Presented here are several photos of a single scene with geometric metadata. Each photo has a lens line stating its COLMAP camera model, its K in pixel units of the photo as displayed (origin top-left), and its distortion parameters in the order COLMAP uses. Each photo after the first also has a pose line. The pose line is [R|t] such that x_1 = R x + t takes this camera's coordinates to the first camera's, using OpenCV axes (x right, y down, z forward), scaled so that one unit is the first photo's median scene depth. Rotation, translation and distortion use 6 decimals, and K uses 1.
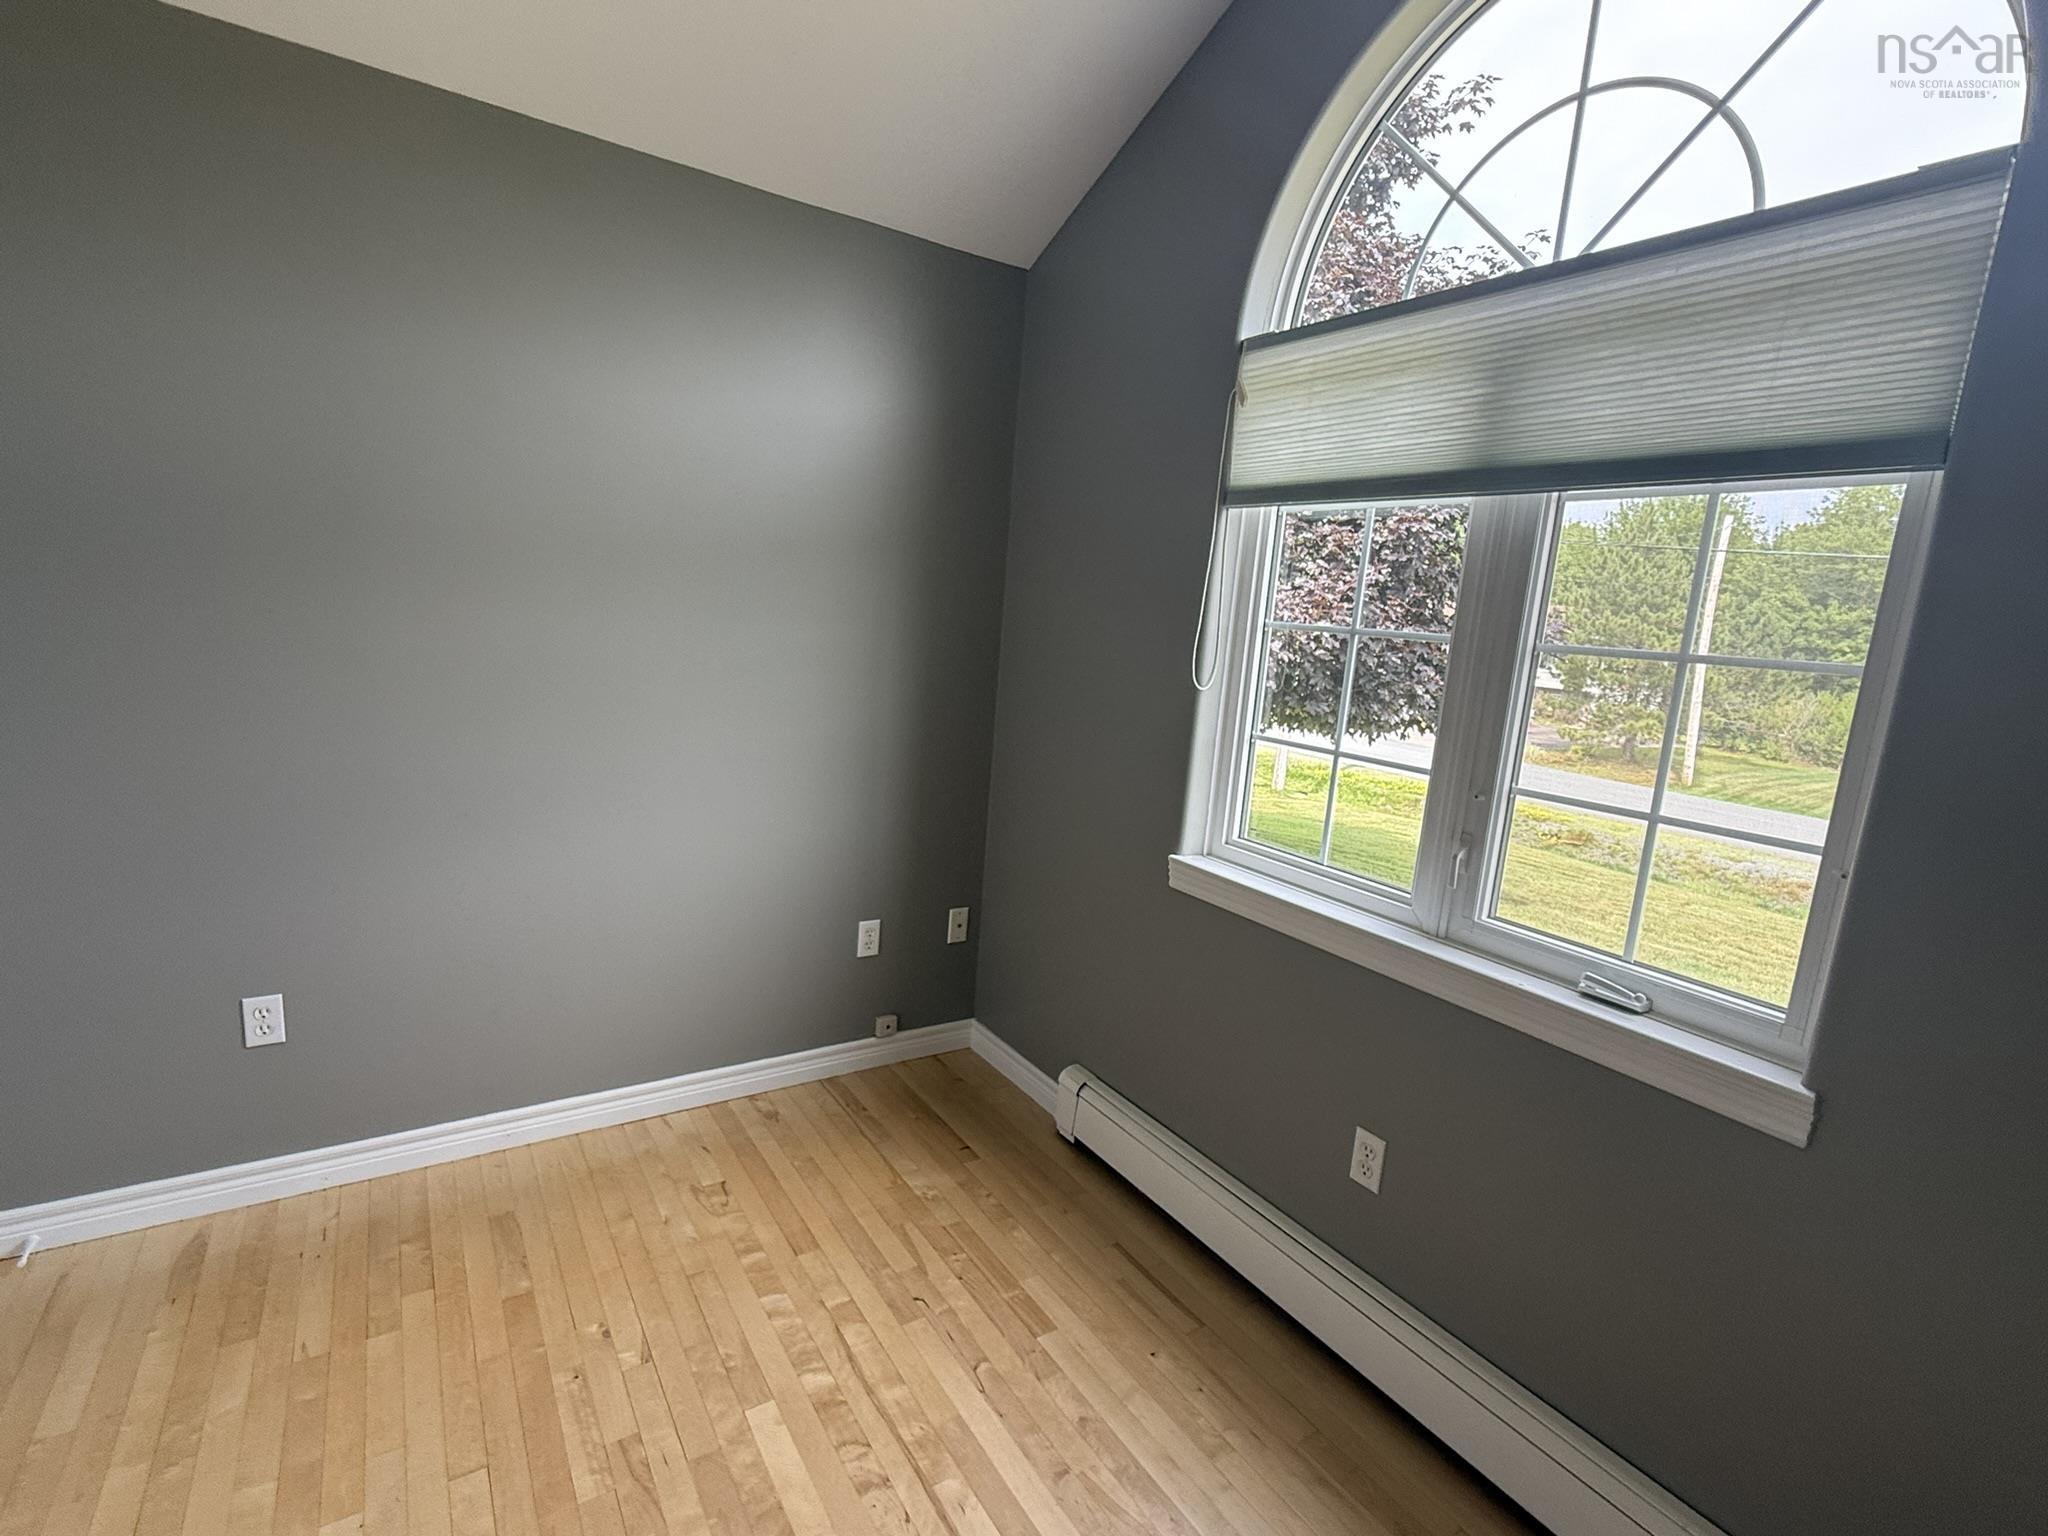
lens RADIAL K [[957.9, 0, 1022.3], [0, 957.9, 770.6], [0, 0, 1]] dist [-0.000236, 0.000496]
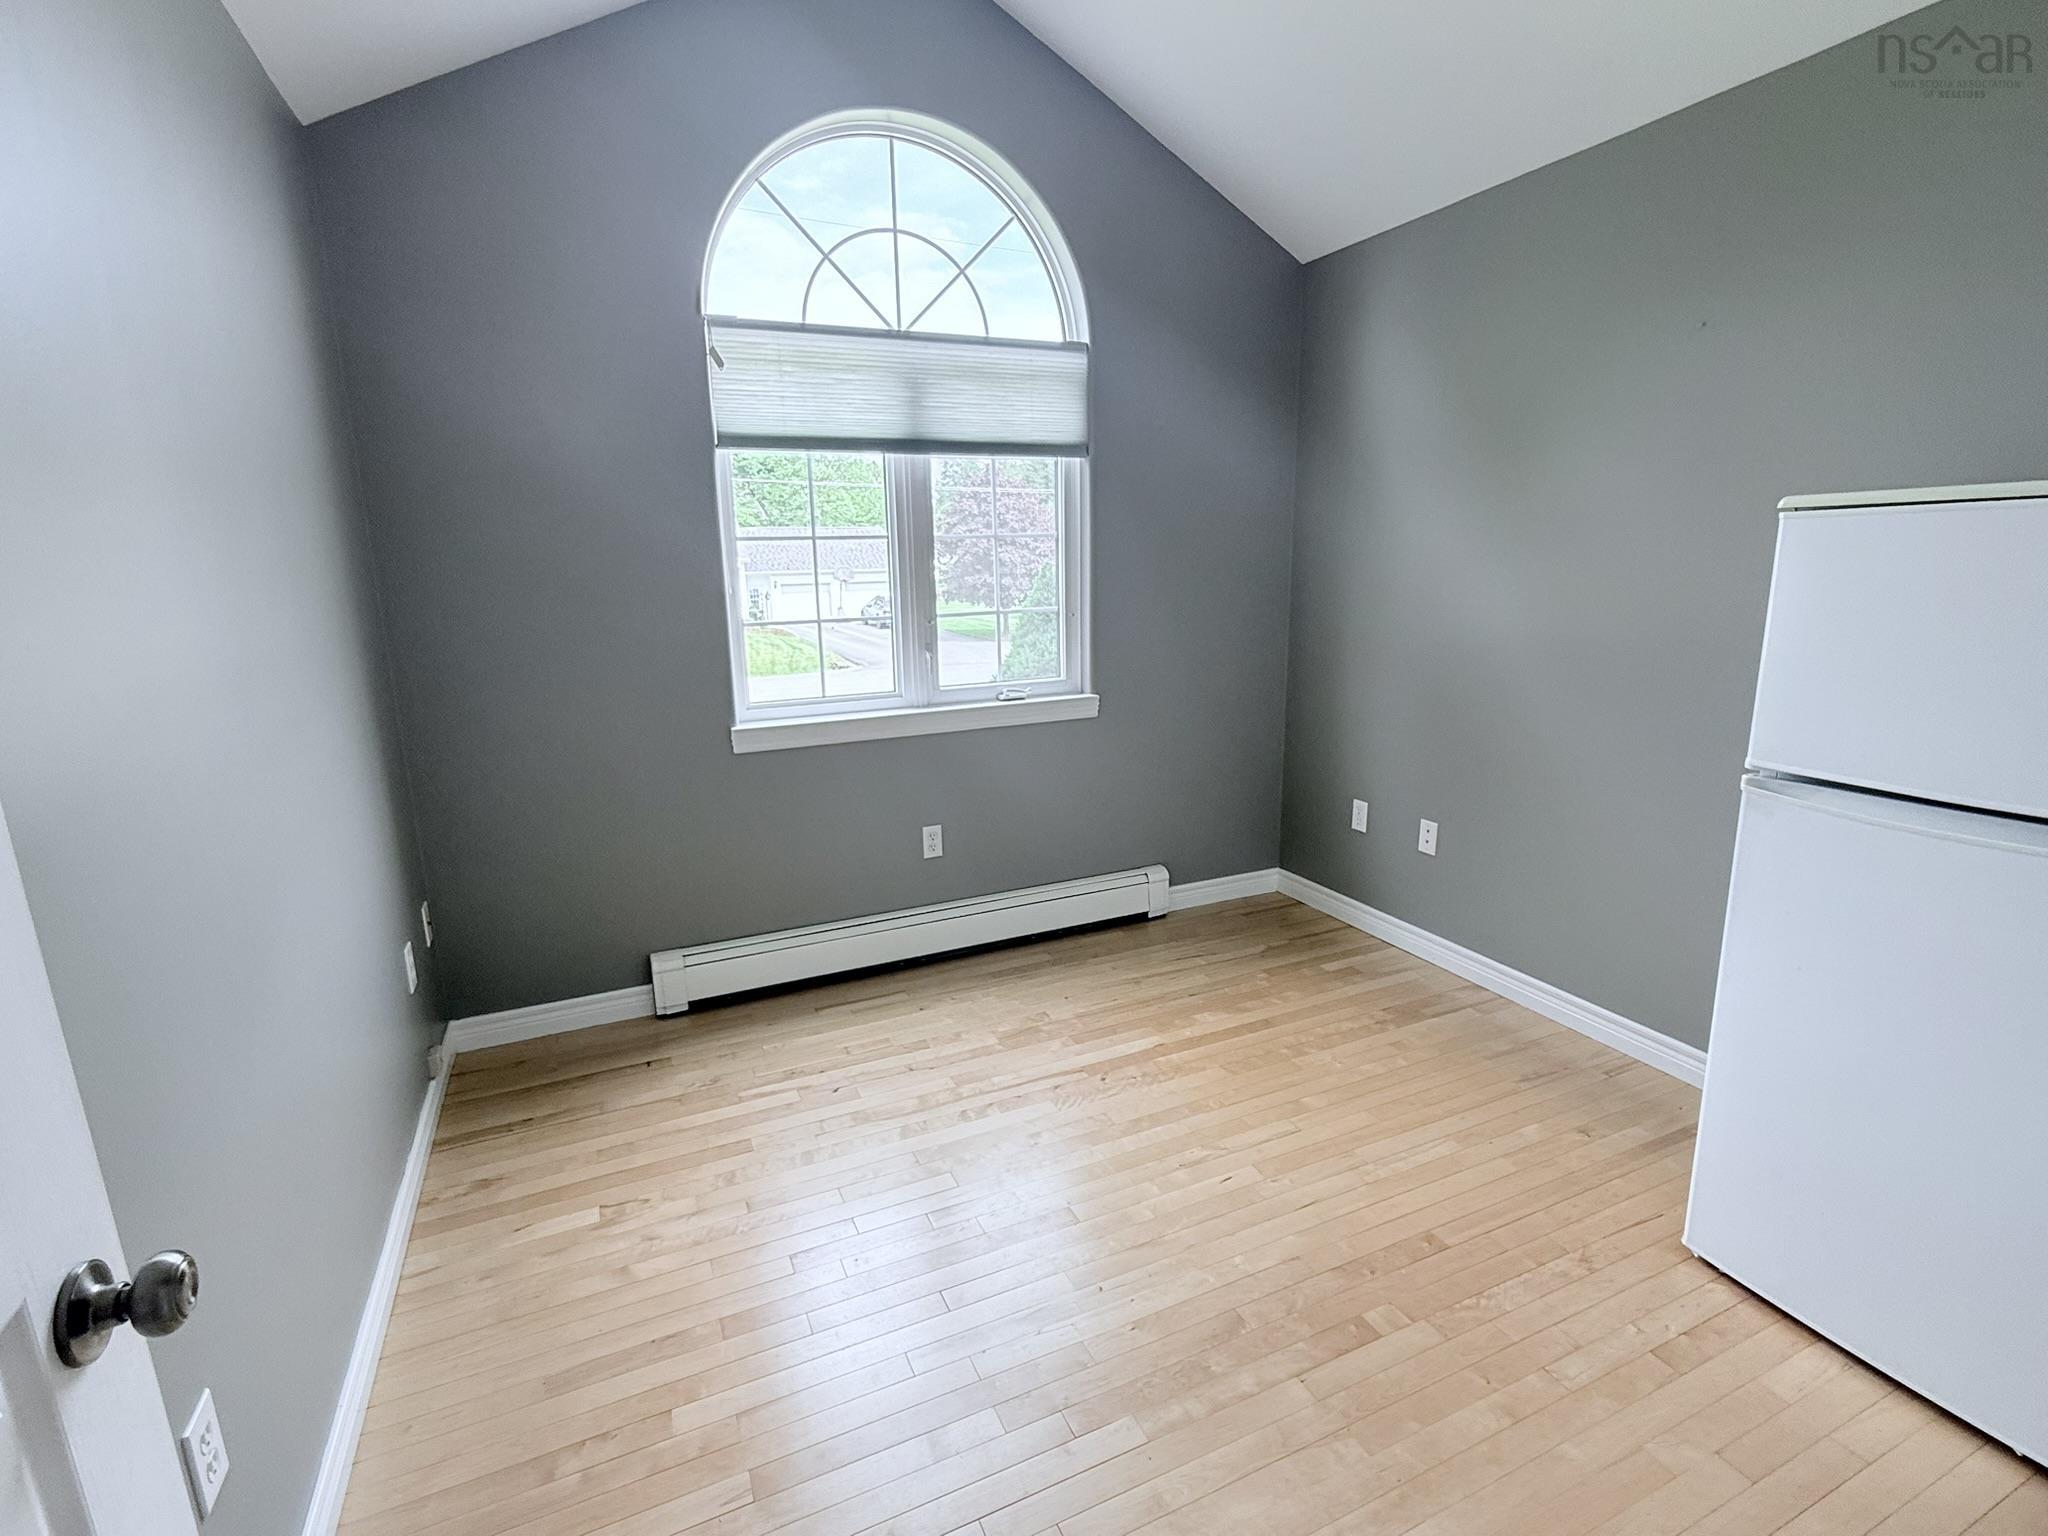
lens RADIAL K [[957.9, 0, 1022.3], [0, 957.9, 770.6], [0, 0, 1]] dist [-0.000236, 0.000496]
pose [[0.153041, -0.296783, 0.942602, -1.110130], [0.198855, 0.943576, 0.264803, -0.131608], [-0.968006, 0.146916, 0.203423, 0.426668]]
